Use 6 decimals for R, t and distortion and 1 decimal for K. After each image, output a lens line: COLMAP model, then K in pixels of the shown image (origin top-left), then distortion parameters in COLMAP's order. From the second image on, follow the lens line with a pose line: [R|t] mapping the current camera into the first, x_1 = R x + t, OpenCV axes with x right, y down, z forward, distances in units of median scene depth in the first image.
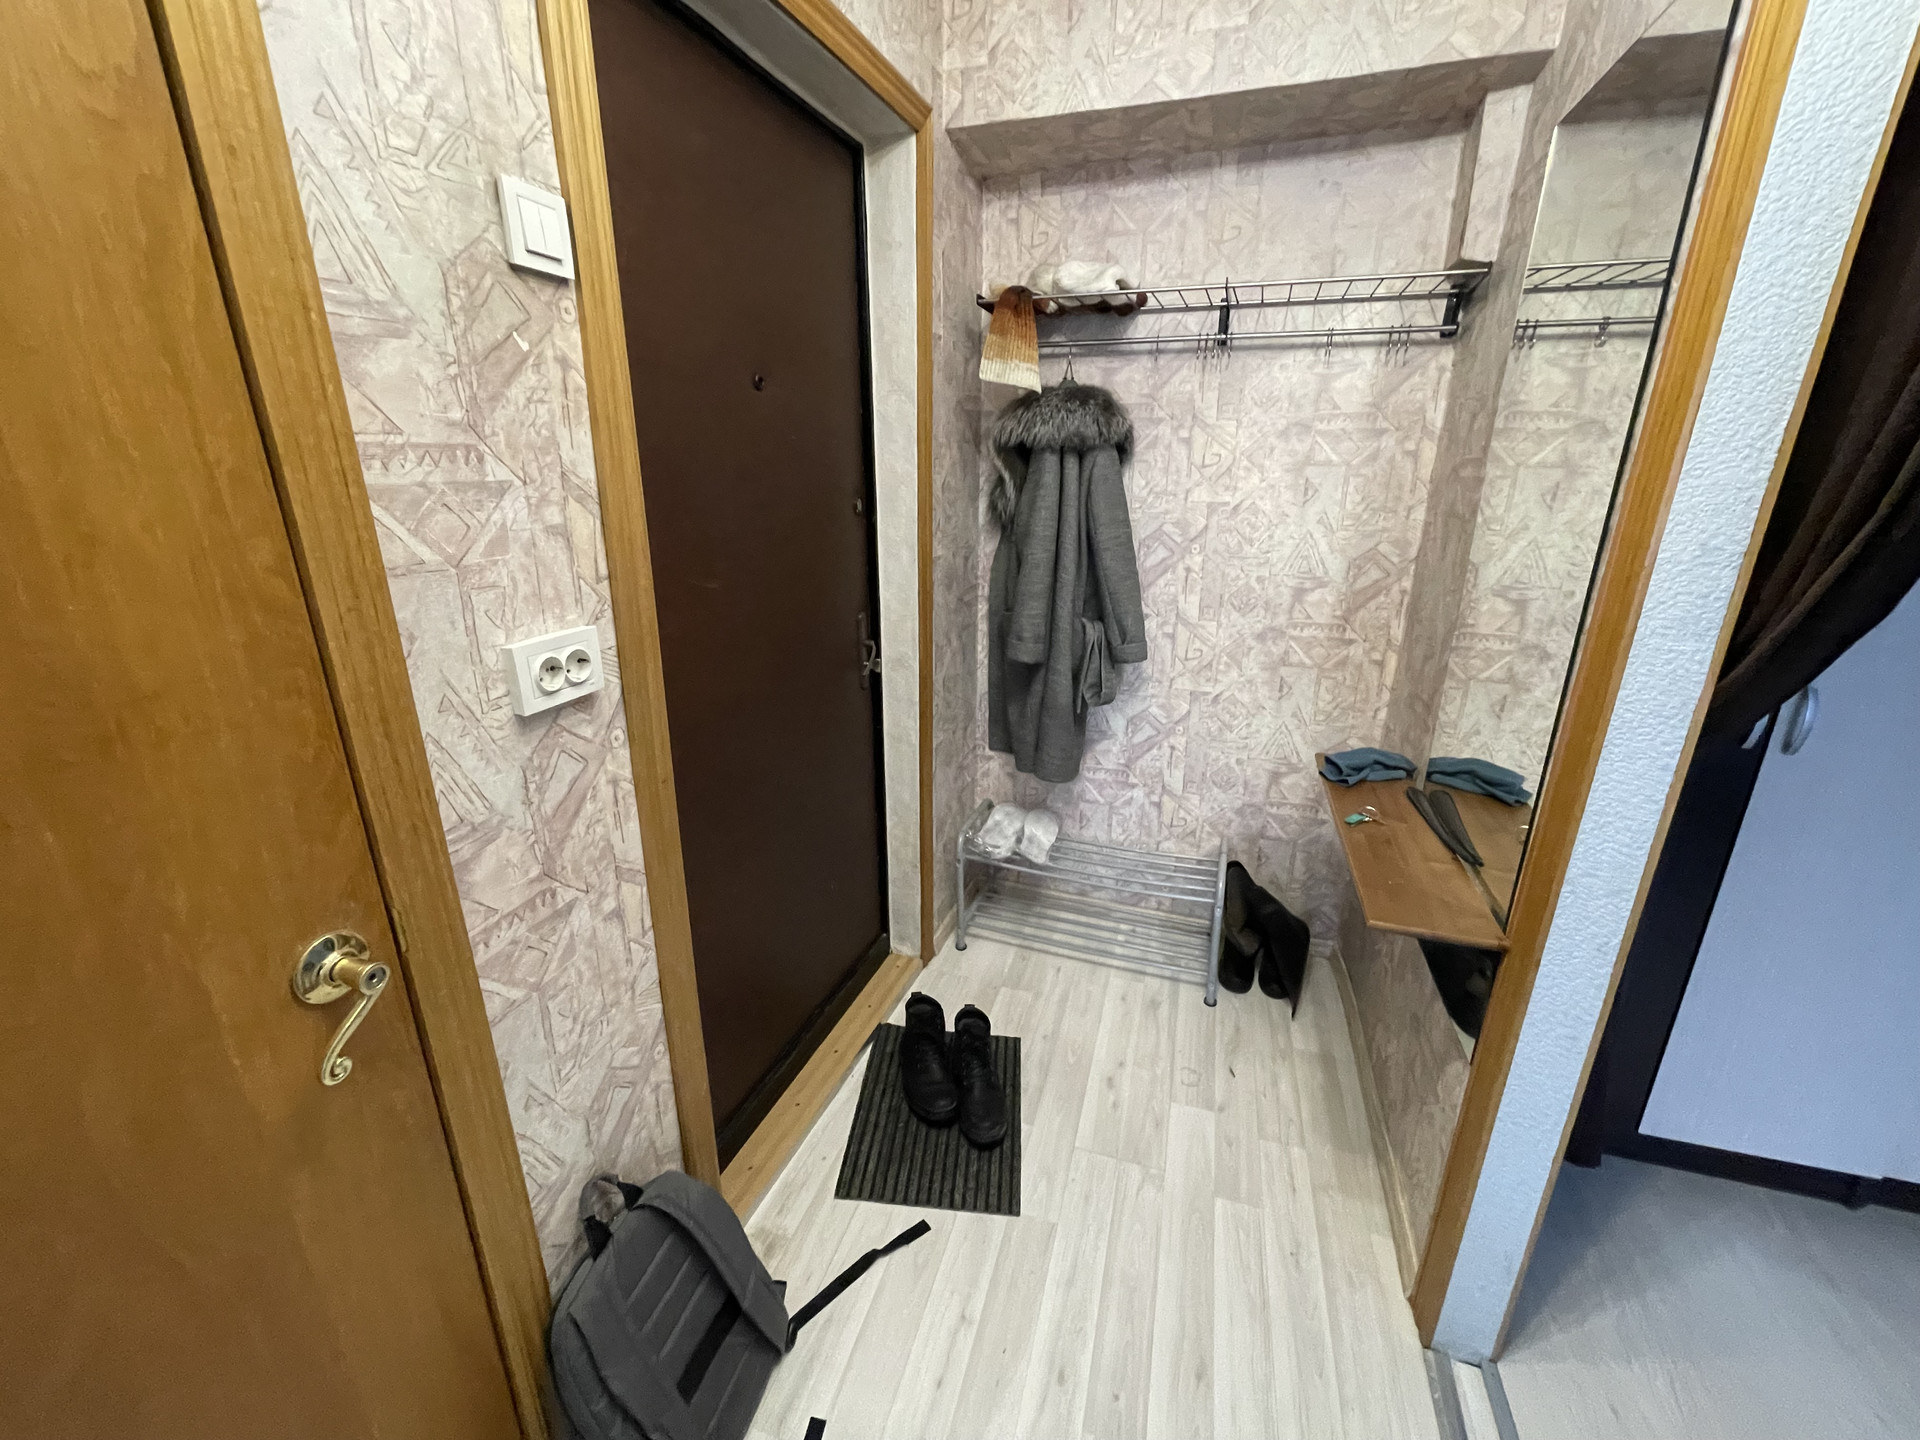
lens RADIAL K [[772.5, 0, 951.5], [0, 772.5, 712.6], [0, 0, 1]] dist [-0.000514, -0.000909]
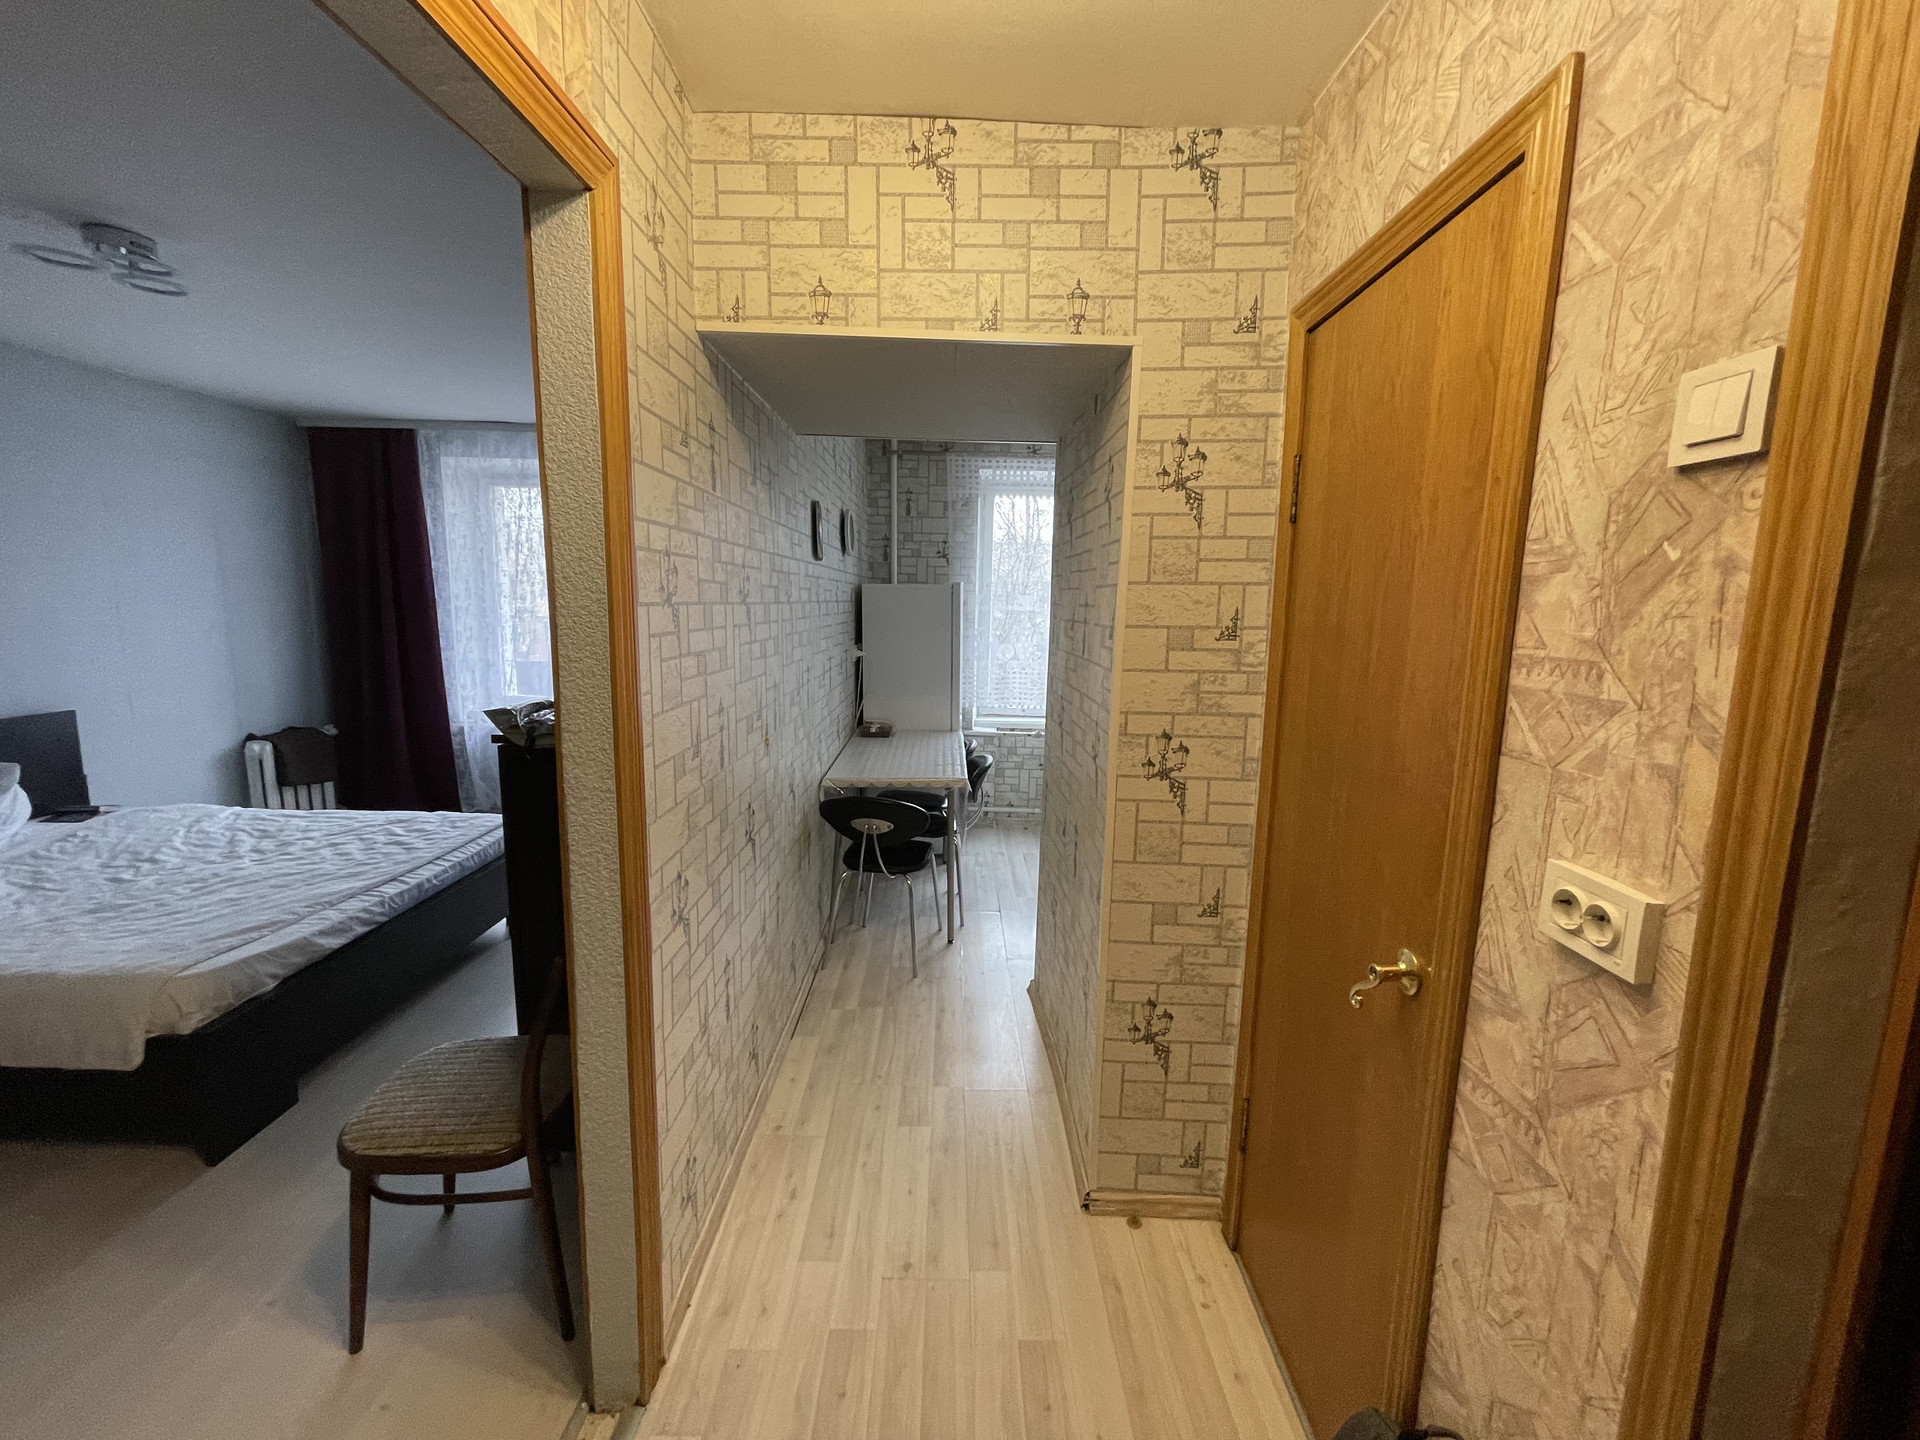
lens RADIAL K [[772.5, 0, 959.1], [0, 772.5, 713.2], [0, 0, 1]] dist [-0.000514, -0.000909]
pose [[-0.947351, 0.022740, -0.319389, 0.364086], [-0.123264, 0.894701, 0.429321, -0.474925], [0.295520, 0.446087, -0.844793, 1.259801]]
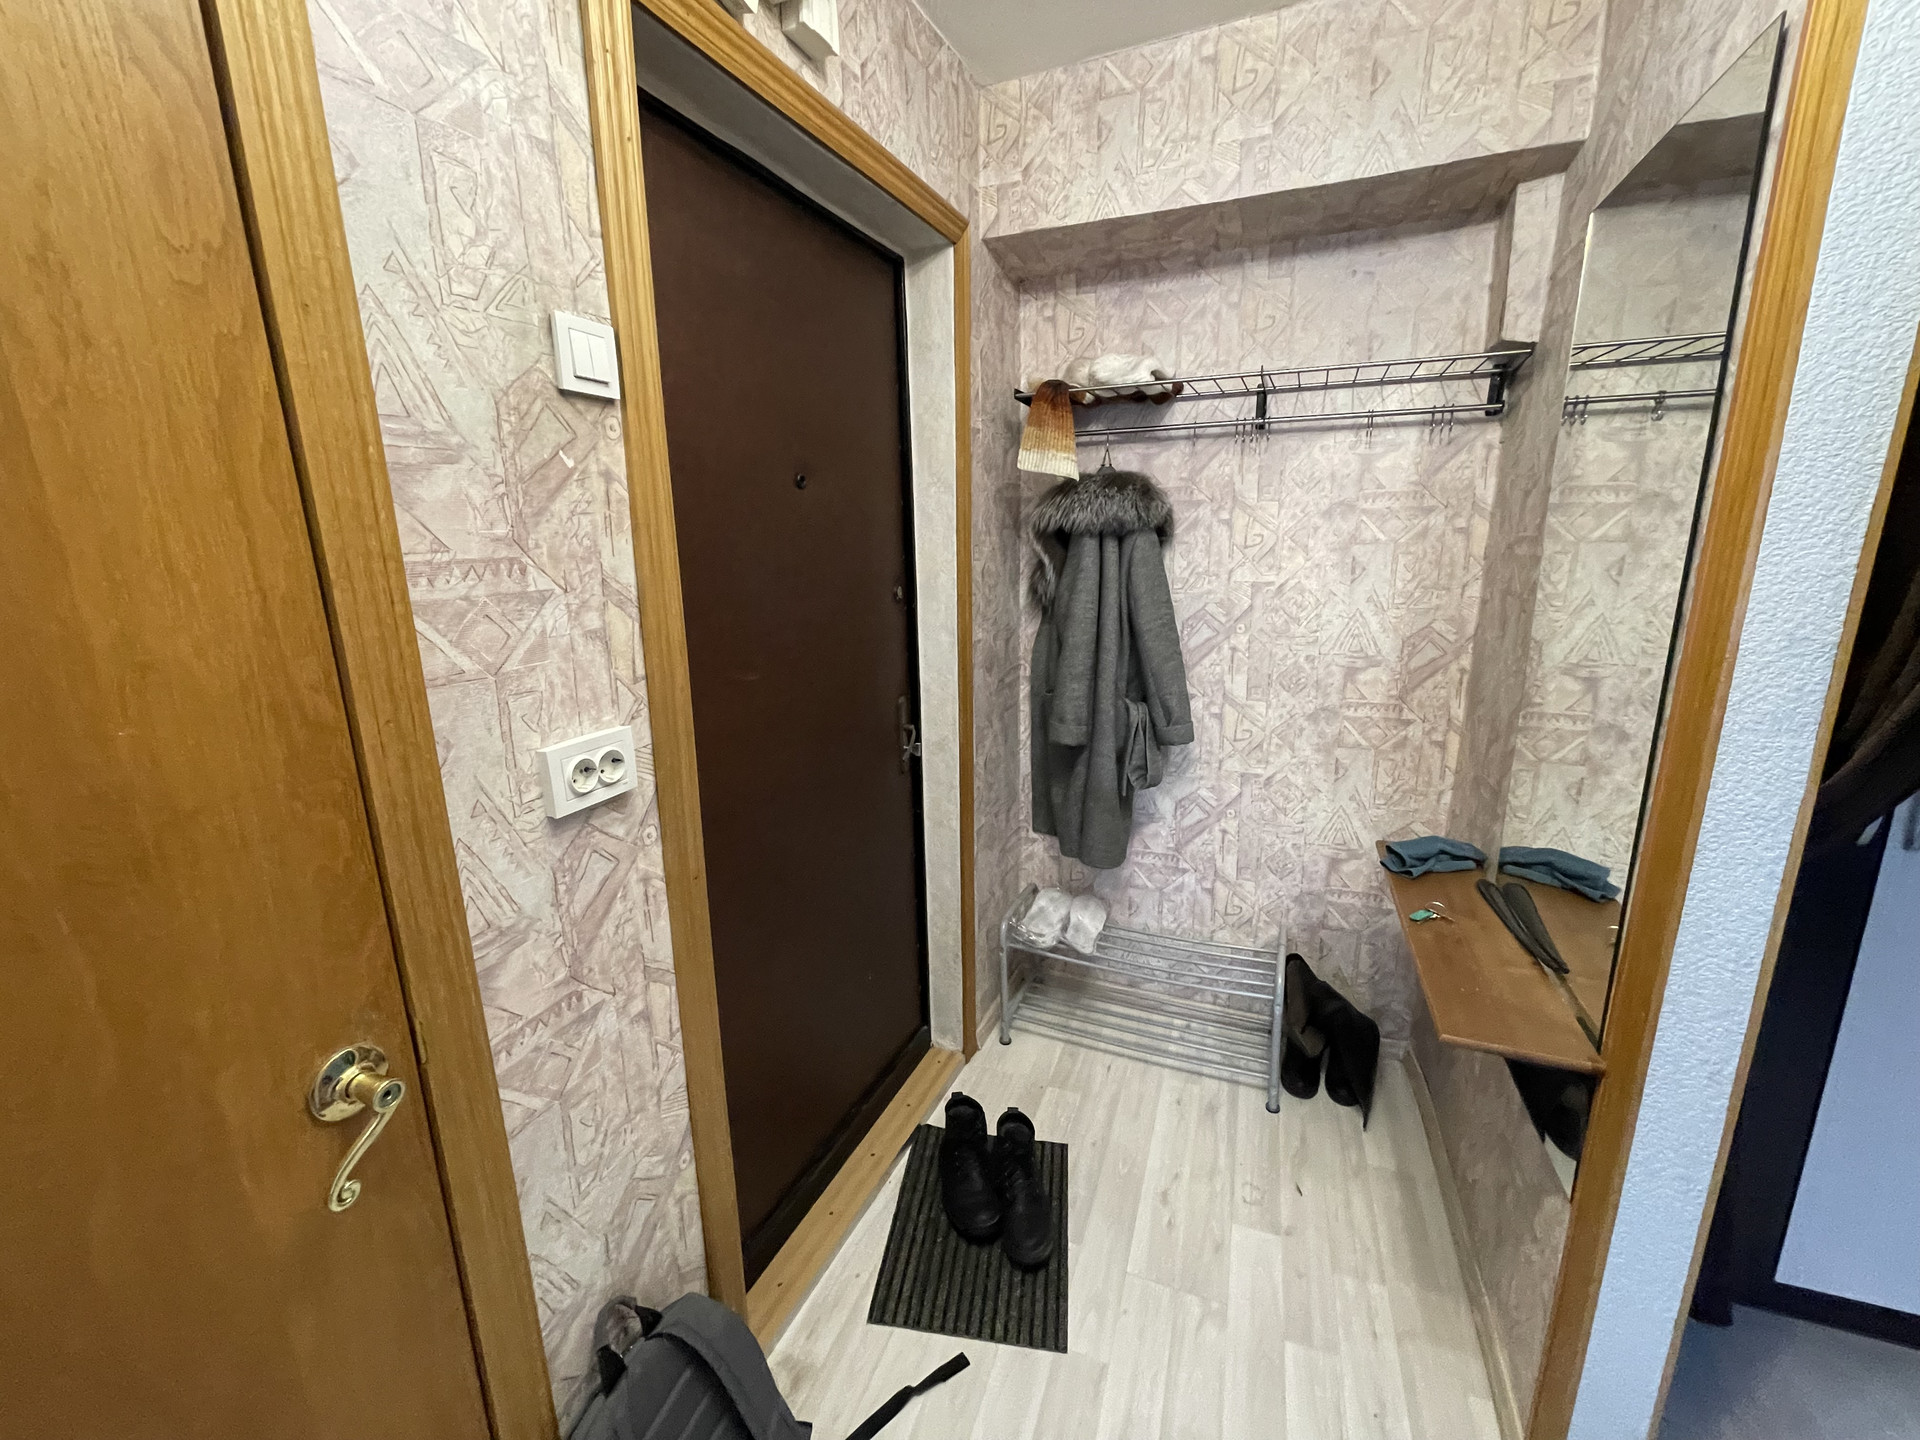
lens RADIAL K [[772.5, 0, 952.0], [0, 772.5, 712.4], [0, 0, 1]] dist [-0.000514, -0.000909]
pose [[0.997990, -0.006345, -0.063053, 0.021939], [0.000673, 0.995980, -0.089578, -0.036272], [0.063368, 0.089356, 0.993982, 0.018334]]
